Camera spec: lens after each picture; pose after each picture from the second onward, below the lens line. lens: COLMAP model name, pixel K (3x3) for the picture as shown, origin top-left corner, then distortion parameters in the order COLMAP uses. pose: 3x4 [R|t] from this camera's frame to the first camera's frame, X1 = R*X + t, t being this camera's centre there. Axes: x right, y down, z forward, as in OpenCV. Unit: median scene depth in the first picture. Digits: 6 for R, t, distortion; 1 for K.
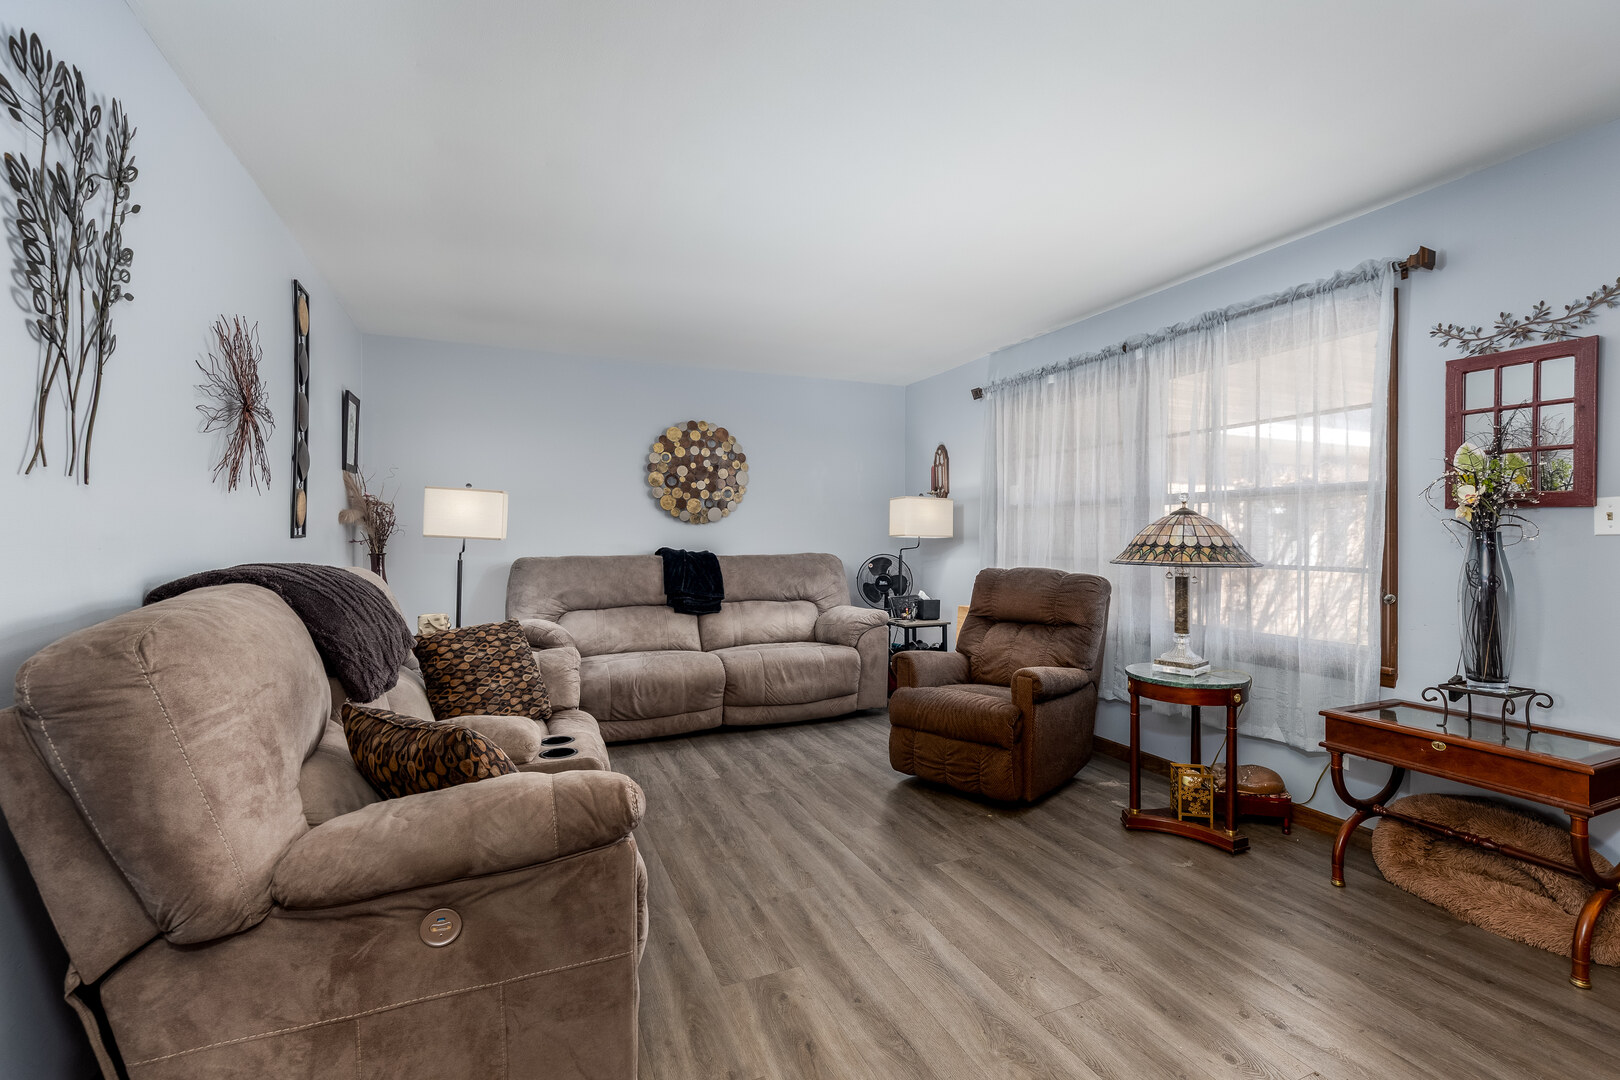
lens RADIAL K [[750.7, 0, 822.1], [0, 750.7, 539.2], [0, 0, 1]] dist [0.023745, -0.000203]
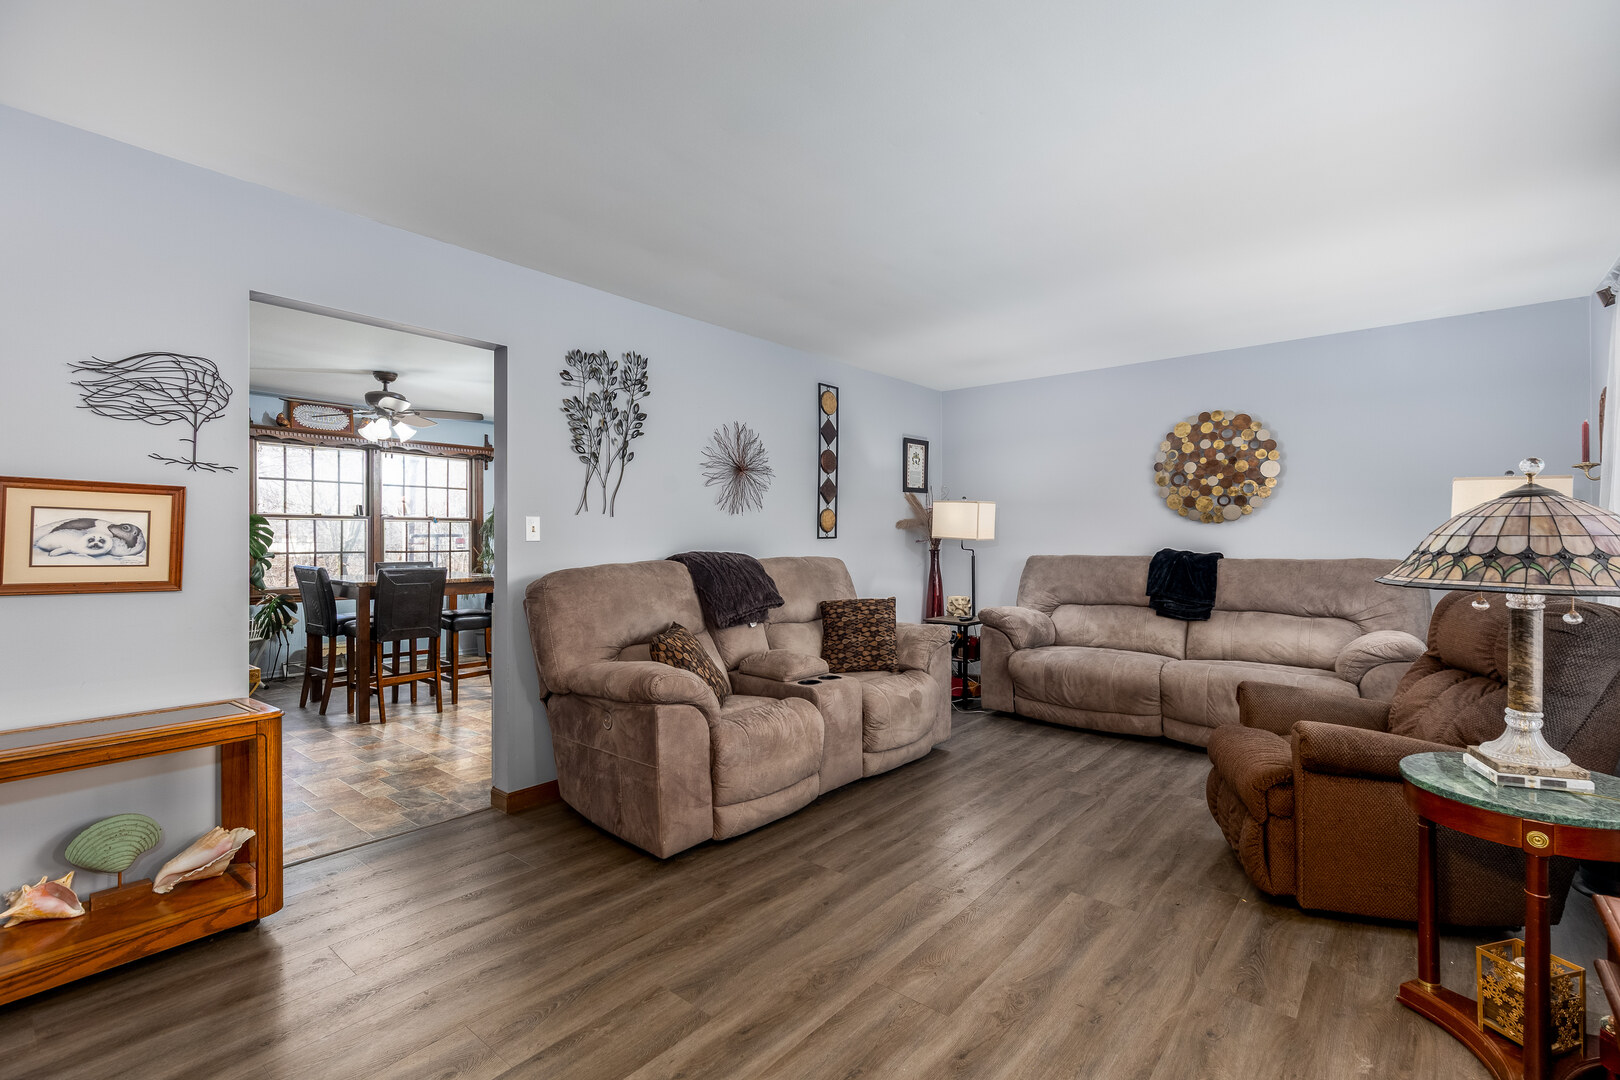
lens RADIAL K [[750.7, 0, 824.5], [0, 750.7, 541.5], [0, 0, 1]] dist [0.023745, -0.000203]
pose [[0.434614, 0.003917, -0.900608, 0.497032], [-0.002070, 0.999992, 0.003351, -0.000440], [0.900615, 0.000408, 0.434619, 0.188640]]
